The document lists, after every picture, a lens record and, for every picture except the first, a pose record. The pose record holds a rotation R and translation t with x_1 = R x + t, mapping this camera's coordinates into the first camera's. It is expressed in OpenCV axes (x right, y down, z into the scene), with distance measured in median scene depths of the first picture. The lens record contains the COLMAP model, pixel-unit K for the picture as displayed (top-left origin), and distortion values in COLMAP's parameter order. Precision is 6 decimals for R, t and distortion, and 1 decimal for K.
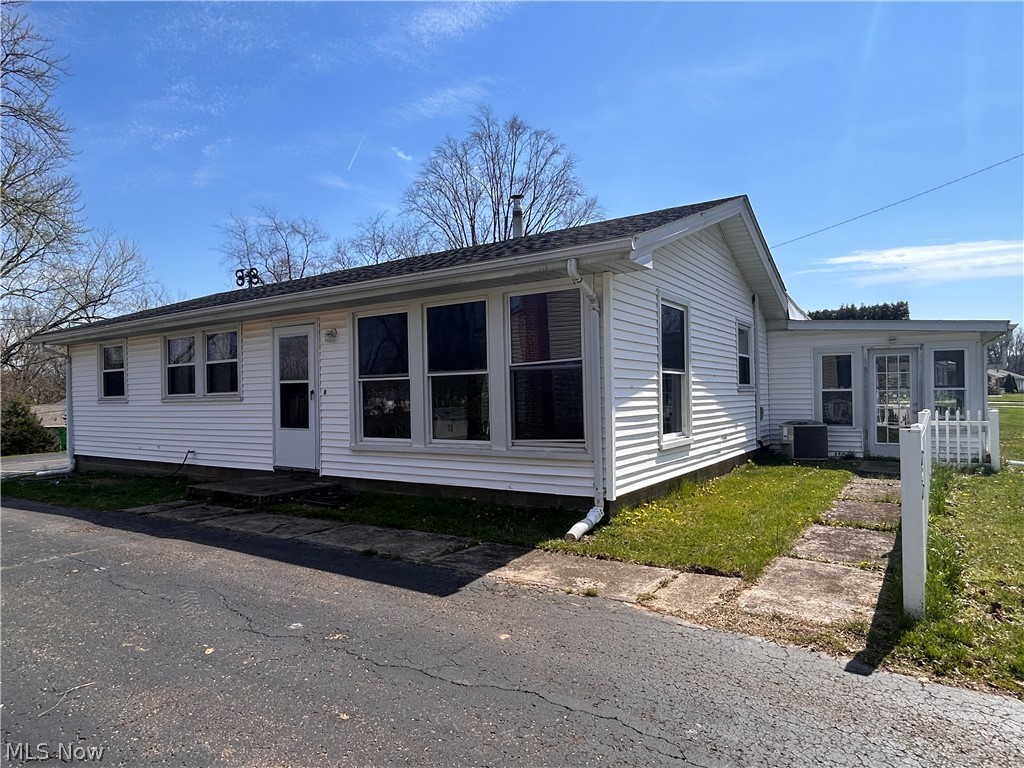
lens RADIAL K [[633.2, 0, 511.4], [0, 633.2, 390.3], [0, 0, 1]] dist [-0.006583, 0.000226]
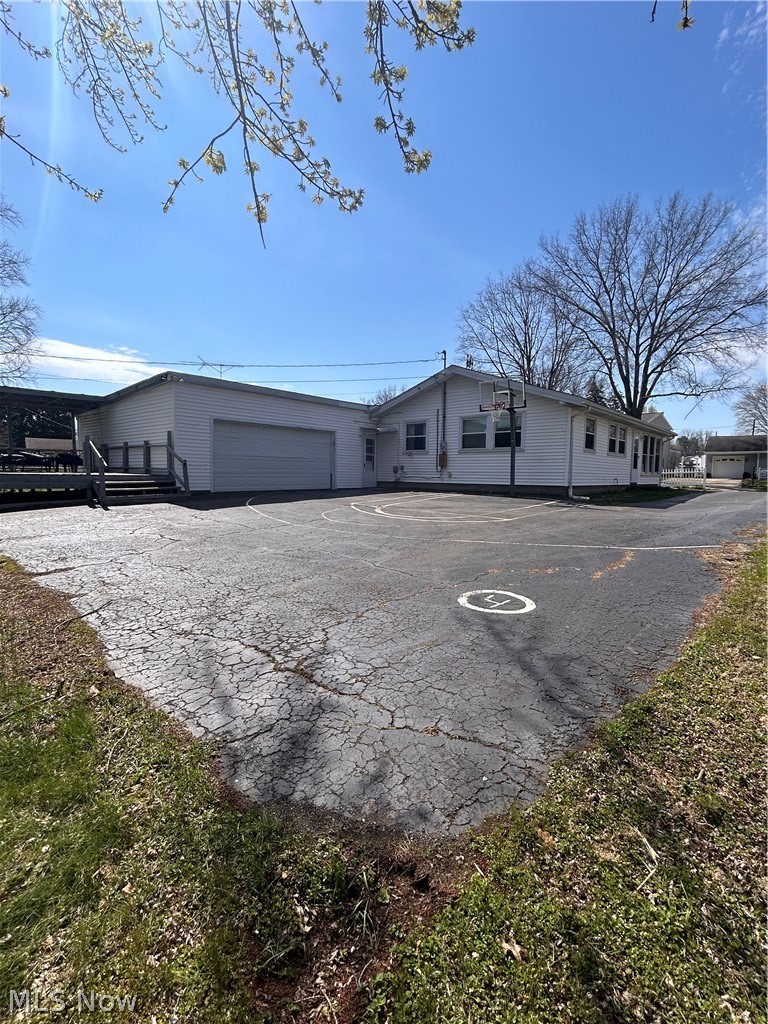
lens RADIAL K [[489.5, 0, 385.3], [0, 489.5, 509.9], [0, 0, 1]] dist [-0.004969, 0.001015]
pose [[0.108021, -0.051952, 0.992790, -3.086678], [-0.025596, 0.998157, 0.055018, 0.176093], [-0.993819, -0.031355, 0.106492, 2.167143]]
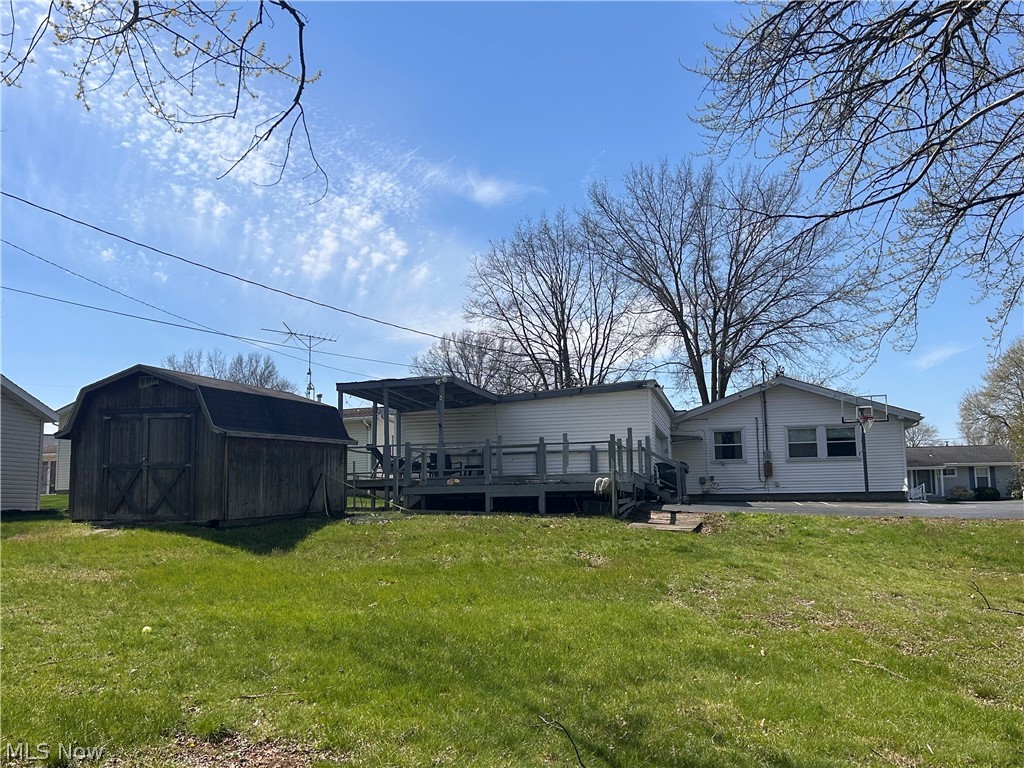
lens RADIAL K [[951.8, 0, 509.7], [0, 951.8, 376.5], [0, 0, 1]] dist [0.087463, 0.000000]
pose [[-0.347221, 0.164295, 0.923279, -4.378838], [0.008931, 0.985068, -0.171931, 0.374053], [-0.937741, -0.051452, -0.343504, 4.635632]]
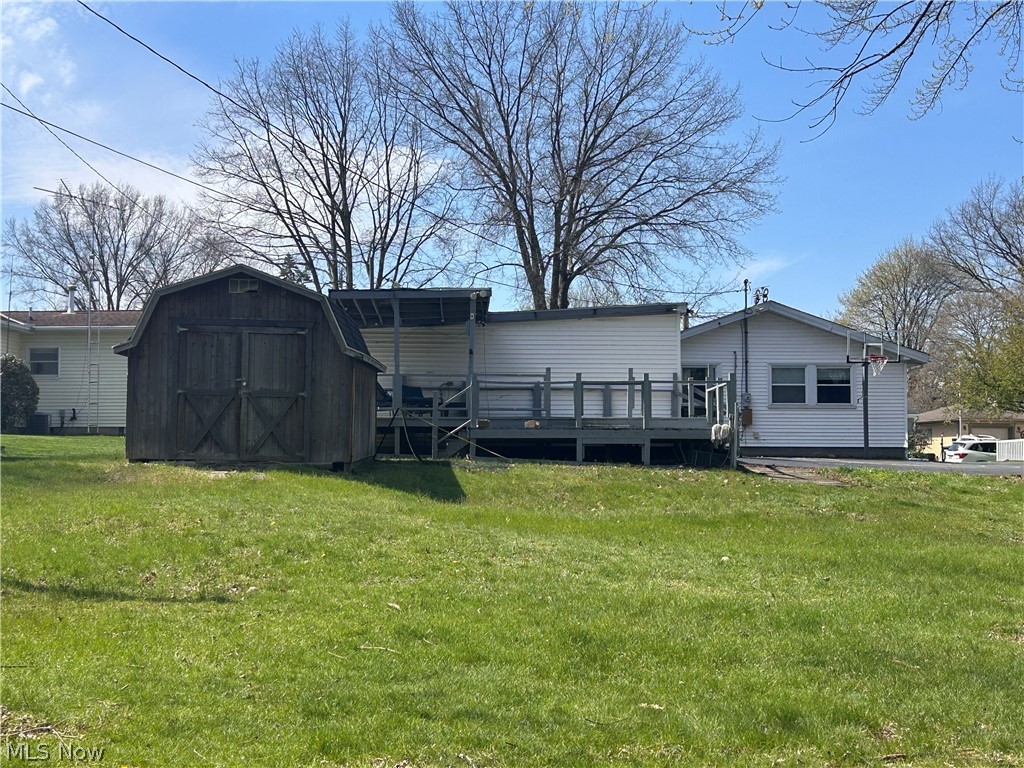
lens RADIAL K [[1454.0, 0, 511.3], [0, 1454.0, 384.1], [0, 0, 1]] dist [0.143080, 0.000000]
pose [[-0.597382, 0.073569, 0.798575, -4.420533], [0.000871, 0.995842, -0.091091, 0.412628], [-0.801957, -0.053720, -0.594962, 5.795928]]
